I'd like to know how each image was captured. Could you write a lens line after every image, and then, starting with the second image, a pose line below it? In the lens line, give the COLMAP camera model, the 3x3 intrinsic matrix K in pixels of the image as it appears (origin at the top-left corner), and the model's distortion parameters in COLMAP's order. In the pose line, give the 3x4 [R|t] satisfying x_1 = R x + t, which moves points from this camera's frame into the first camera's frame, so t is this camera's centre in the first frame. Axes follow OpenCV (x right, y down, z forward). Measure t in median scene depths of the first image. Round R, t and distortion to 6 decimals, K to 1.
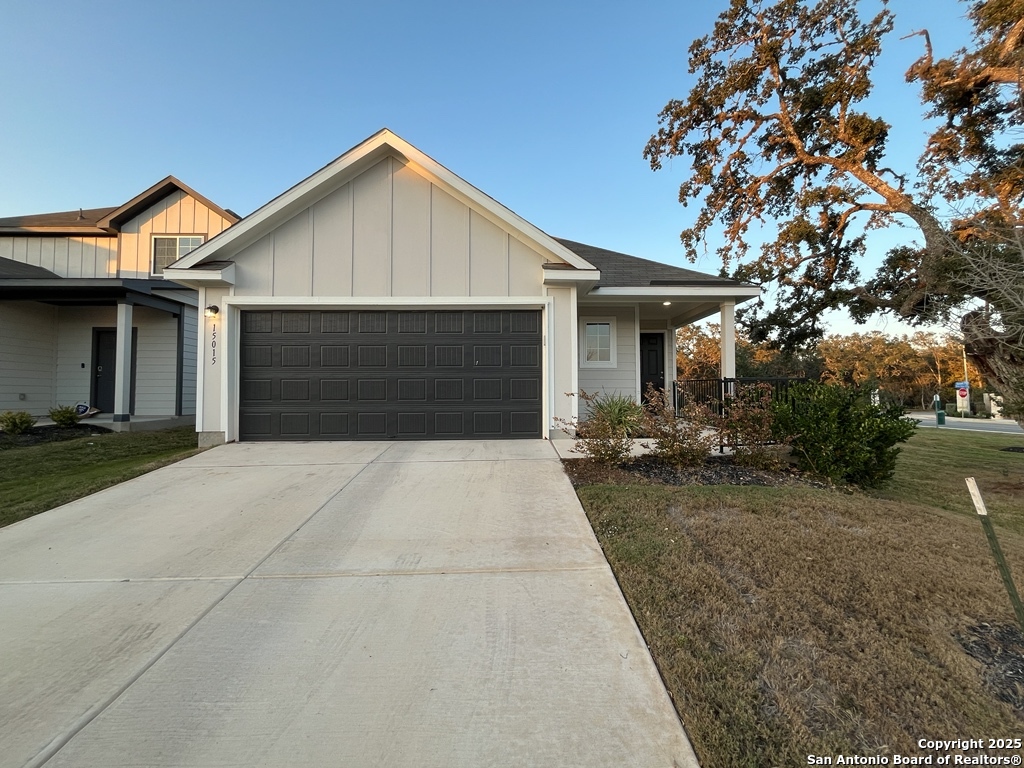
lens RADIAL K [[412.7, 0, 514.1], [0, 412.7, 384.5], [0, 0, 1]] dist [-0.002943, -0.000355]
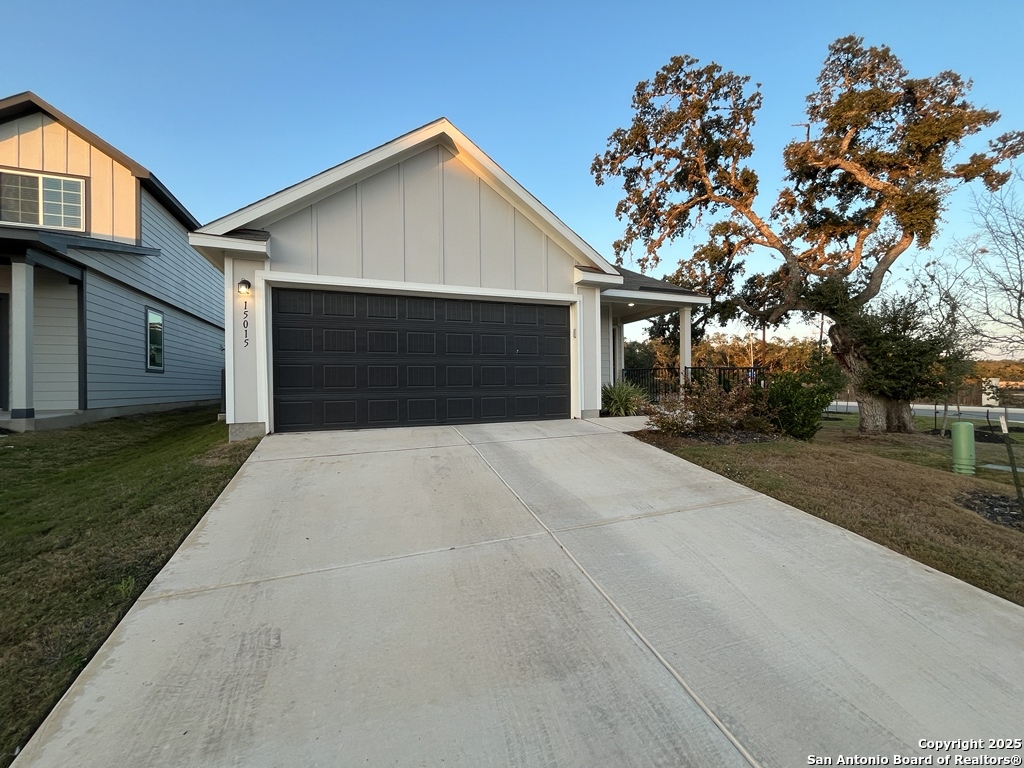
lens RADIAL K [[412.7, 0, 513.4], [0, 412.7, 384.6], [0, 0, 1]] dist [-0.002943, -0.000355]
pose [[0.941912, -0.006527, 0.335795, -0.333701], [-0.002656, 0.999635, 0.026883, 0.004470], [-0.335848, -0.026213, 0.941551, -0.018862]]
